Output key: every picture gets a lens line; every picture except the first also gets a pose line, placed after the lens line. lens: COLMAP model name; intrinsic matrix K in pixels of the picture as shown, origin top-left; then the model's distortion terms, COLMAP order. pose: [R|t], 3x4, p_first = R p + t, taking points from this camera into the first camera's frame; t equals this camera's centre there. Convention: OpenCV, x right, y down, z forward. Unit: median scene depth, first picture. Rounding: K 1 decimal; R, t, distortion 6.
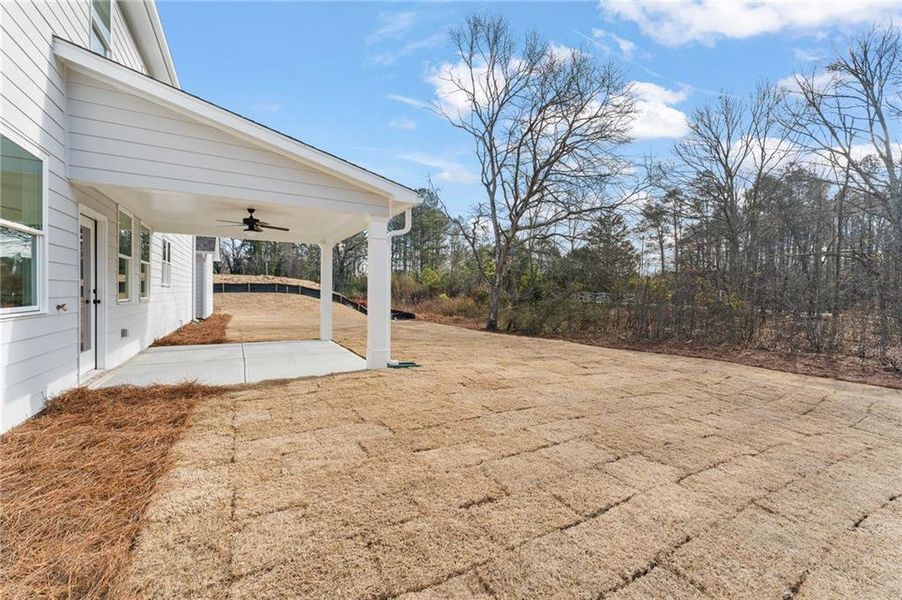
lens RADIAL K [[368.9, 0, 453.8], [0, 368.9, 297.4], [0, 0, 1]] dist [-0.003407, 0.000454]
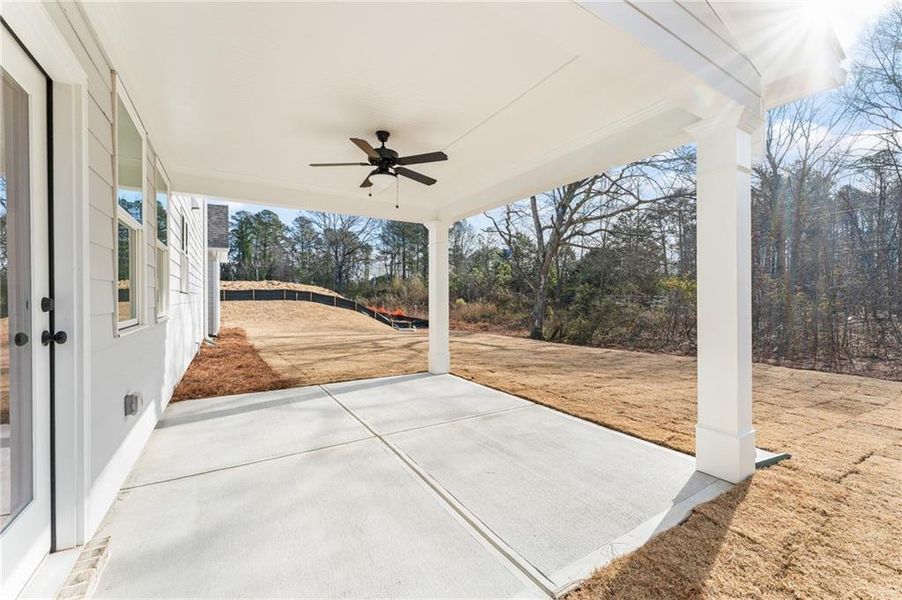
lens RADIAL K [[368.9, 0, 453.0], [0, 368.9, 299.6], [0, 0, 1]] dist [-0.003407, 0.000454]
pose [[0.999520, -0.014741, 0.027261, -0.116941], [0.014925, 0.999867, -0.006555, -0.002421], [-0.027161, 0.006958, 0.999607, 0.123989]]
